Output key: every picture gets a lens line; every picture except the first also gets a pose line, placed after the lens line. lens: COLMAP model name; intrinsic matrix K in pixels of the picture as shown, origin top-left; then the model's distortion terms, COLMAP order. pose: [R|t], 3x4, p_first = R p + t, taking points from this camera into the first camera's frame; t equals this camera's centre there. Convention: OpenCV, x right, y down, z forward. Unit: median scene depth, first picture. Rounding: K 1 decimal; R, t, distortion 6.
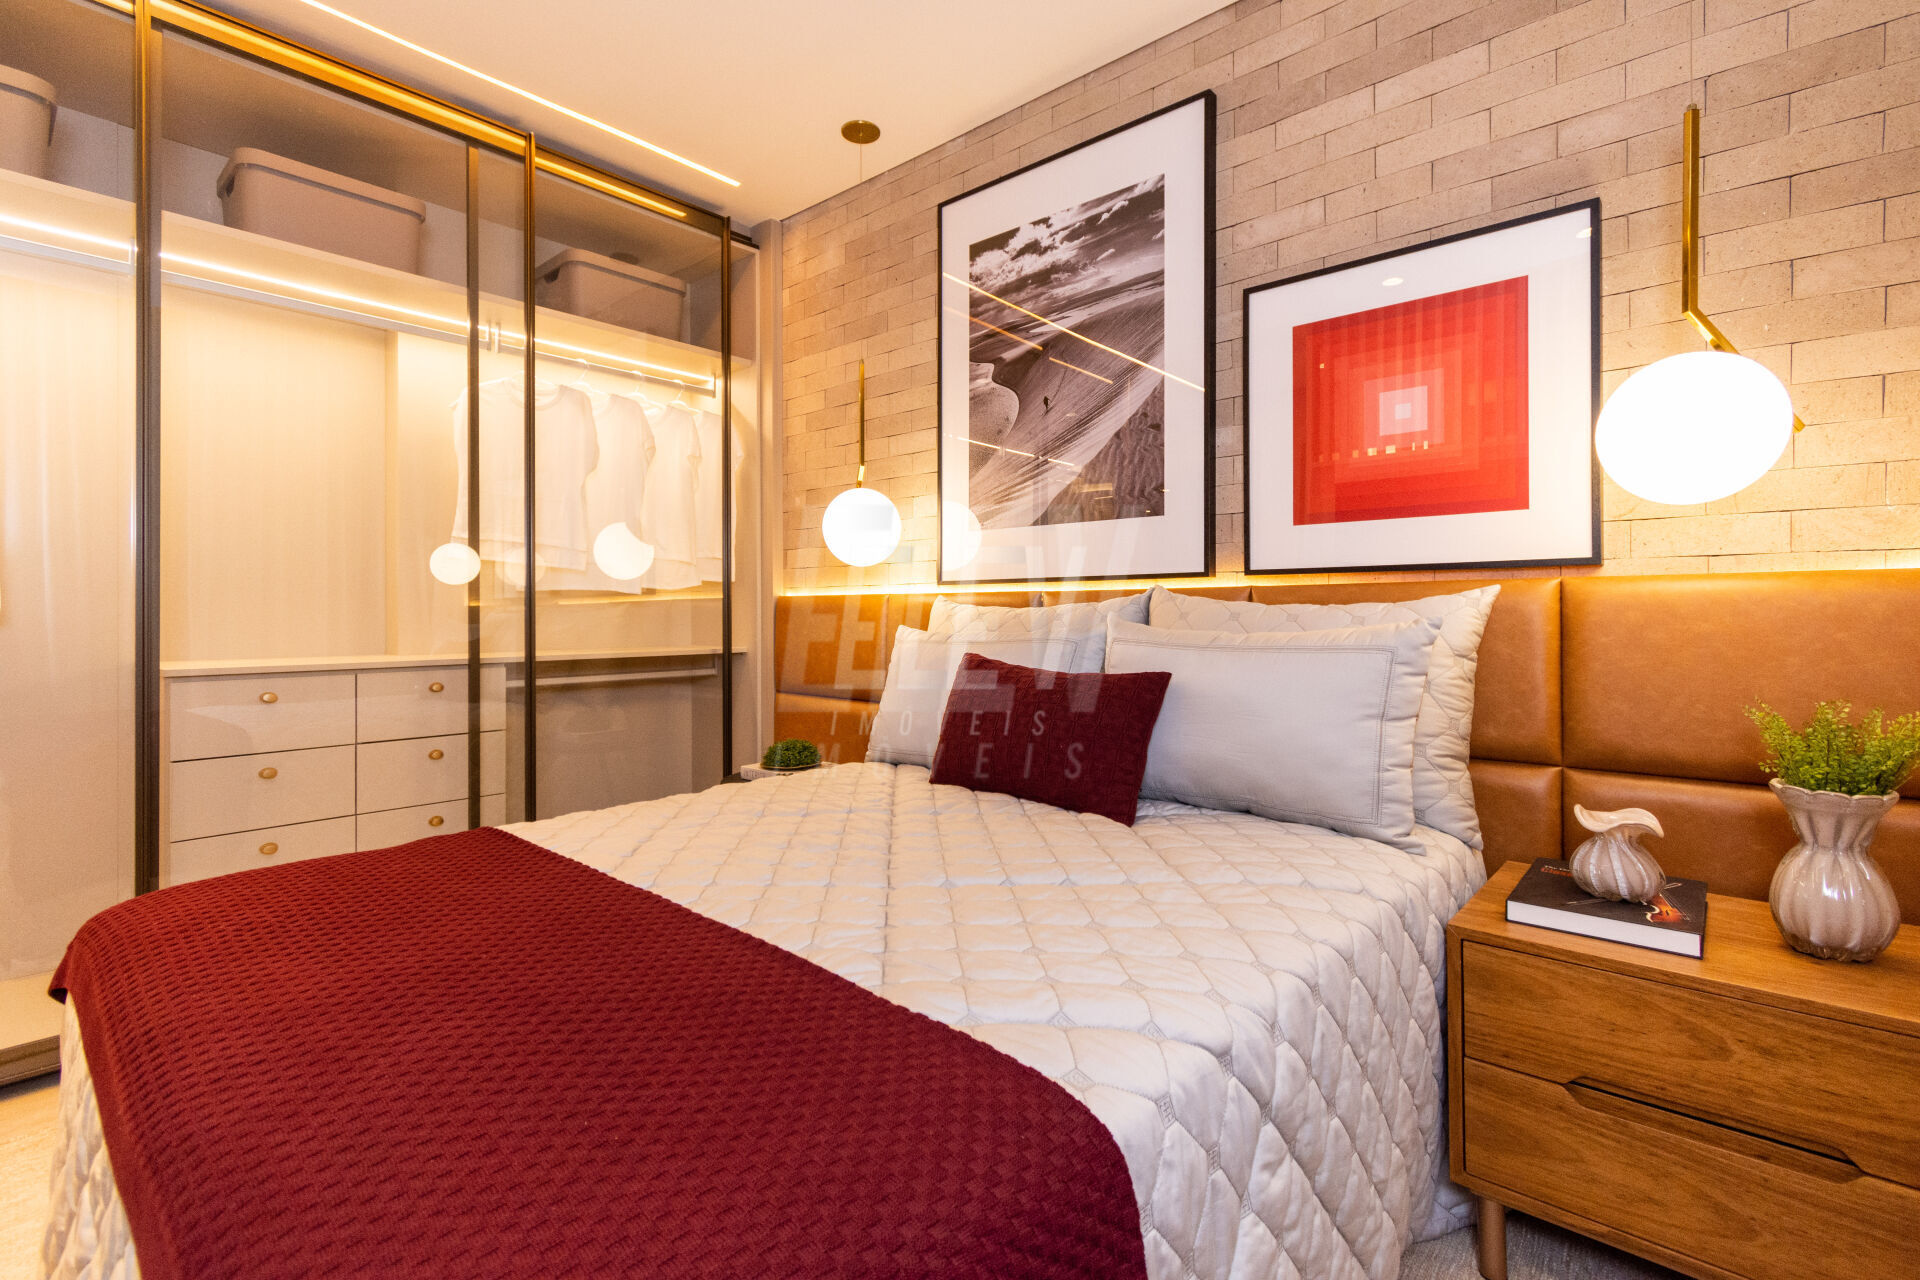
lens RADIAL K [[874.2, 0, 936.5], [0, 874.2, 611.1], [0, 0, 1]] dist [0.003183, -0.000708]
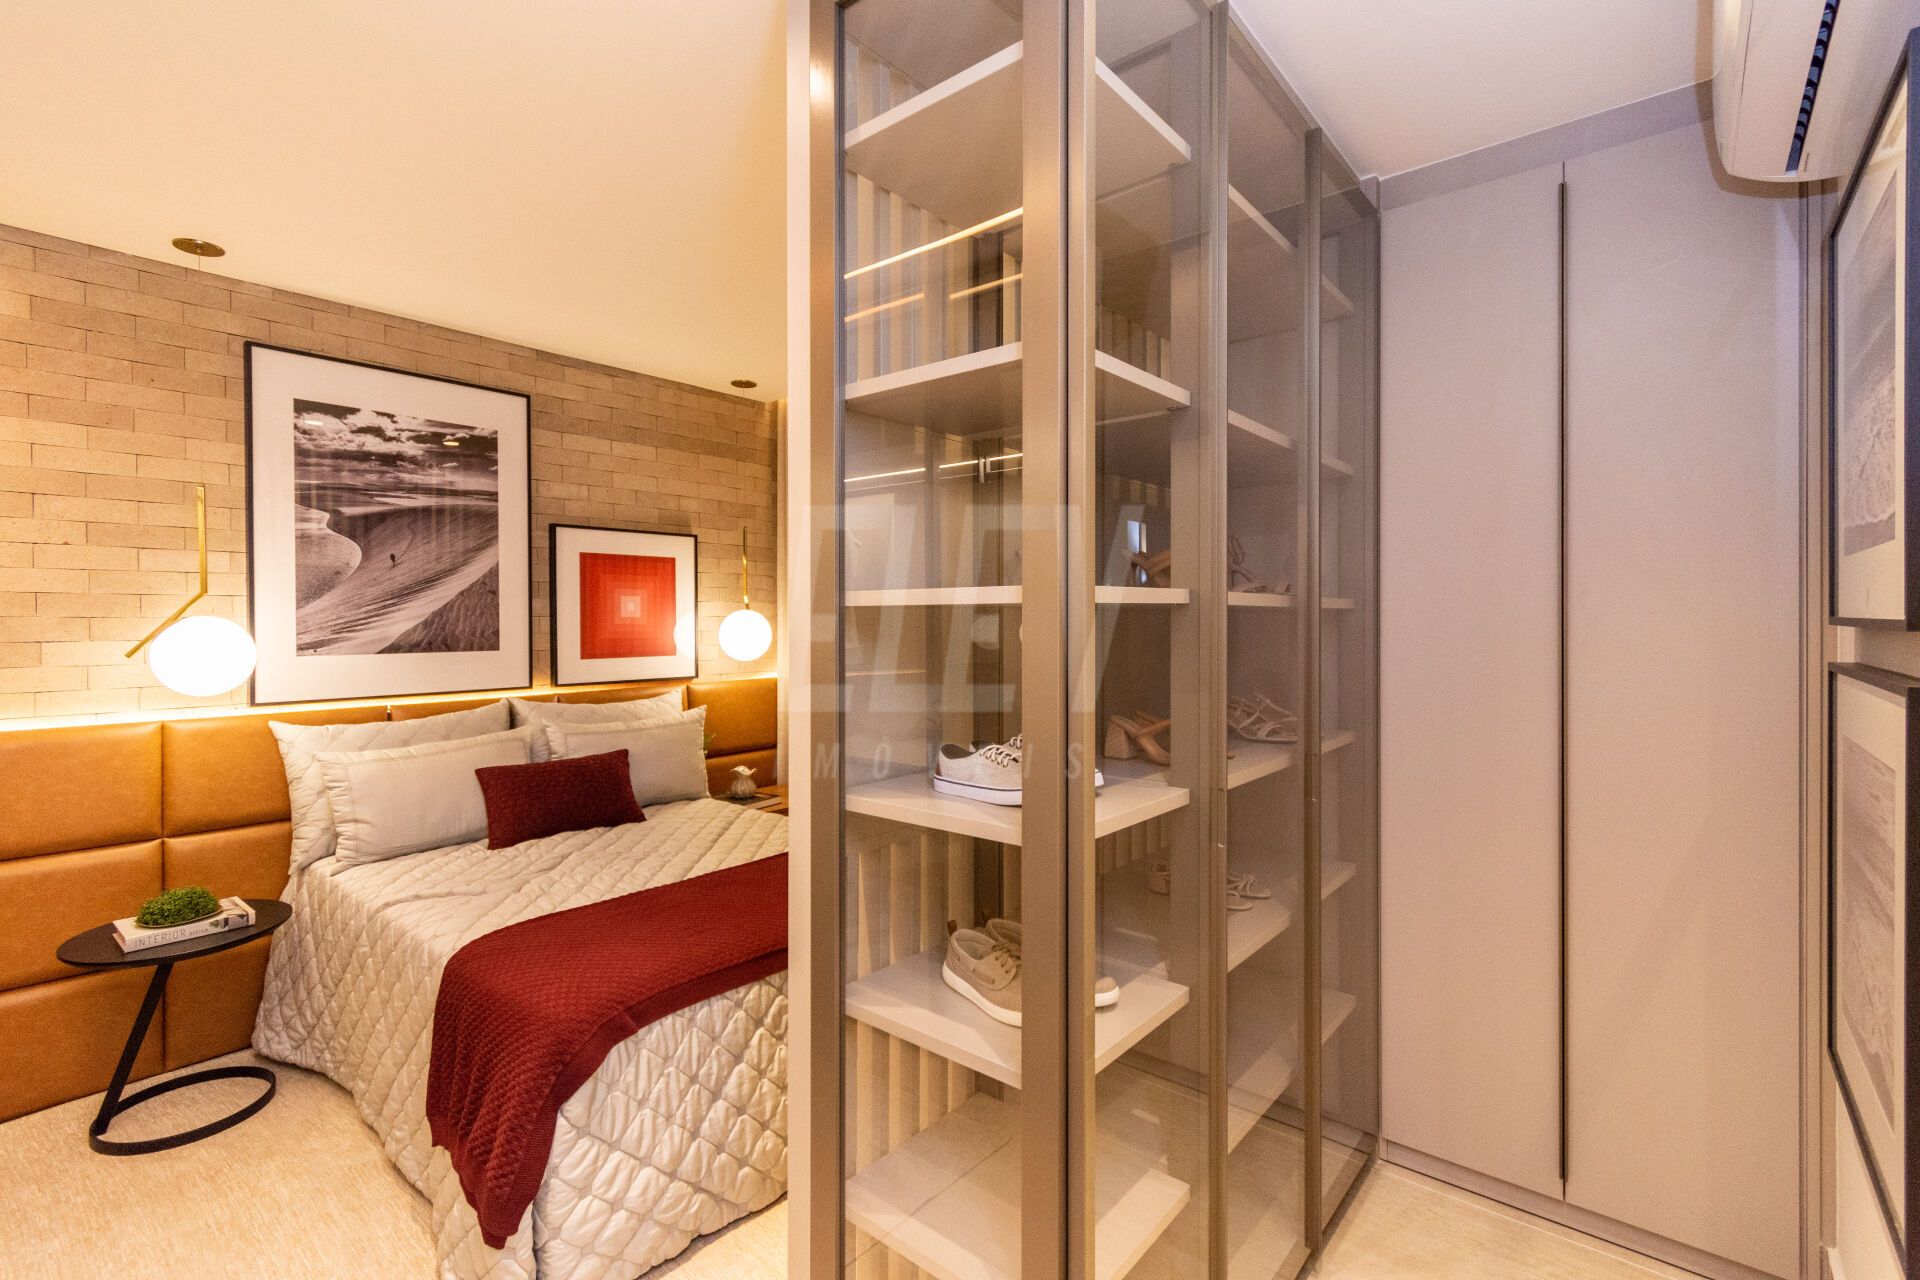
lens RADIAL K [[874.2, 0, 965.1], [0, 874.2, 620.5], [0, 0, 1]] dist [0.003183, -0.000708]
pose [[-0.037885, 0.002689, 0.999278, -1.296563], [0.006391, 0.999977, -0.002448, -0.150968], [-0.999262, 0.006294, -0.037902, 0.227843]]
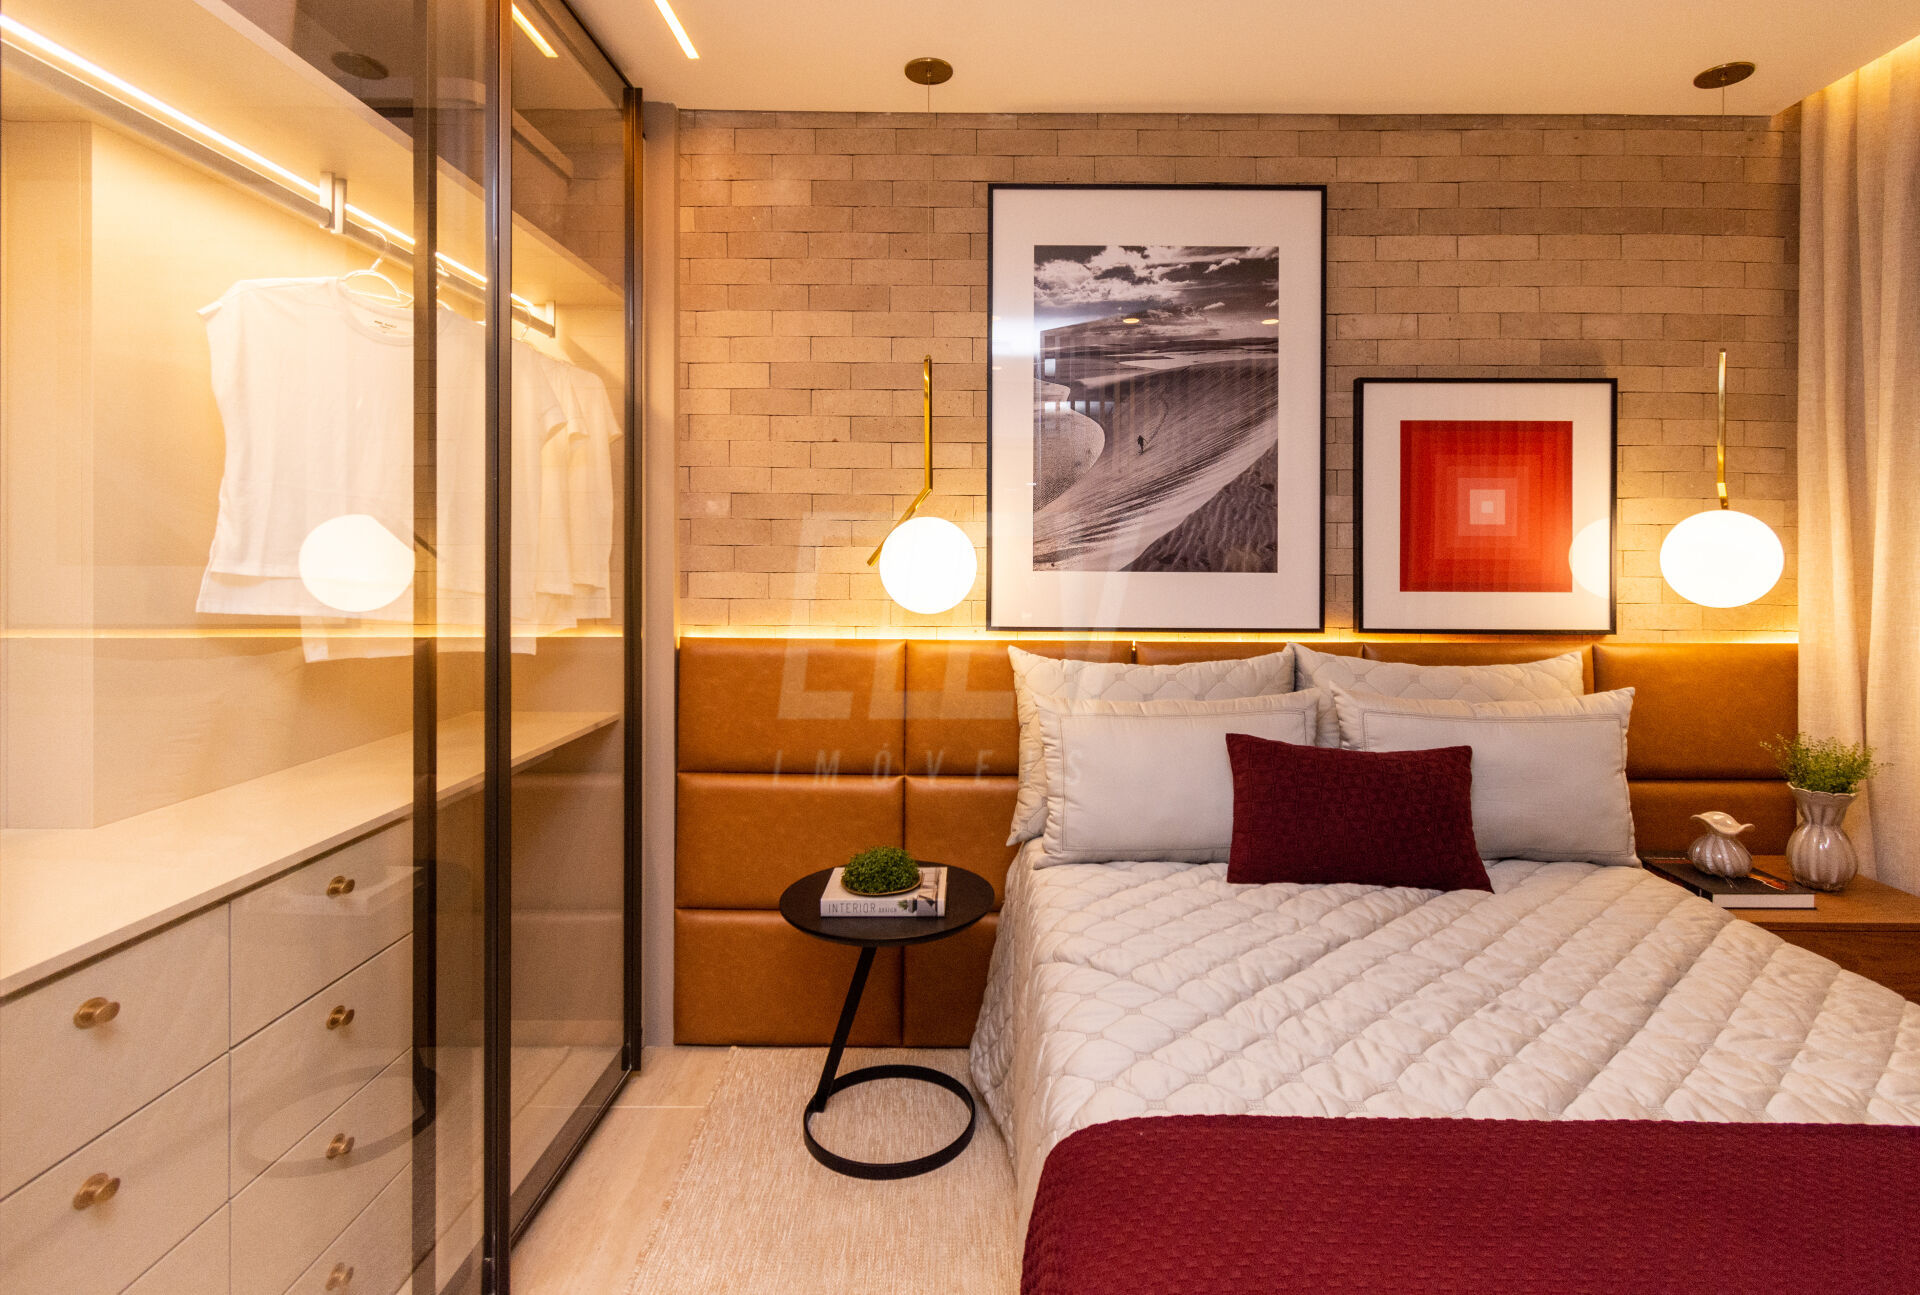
lens RADIAL K [[959.1, 0, 979.4], [0, 959.1, 560.2], [0, 0, 1]] dist [0.008064, -0.001588]
pose [[0.746219, 0.009241, 0.665637, -0.755914], [-0.008485, 0.999954, -0.004371, -0.114211], [-0.665647, -0.002386, 0.746263, 0.371700]]
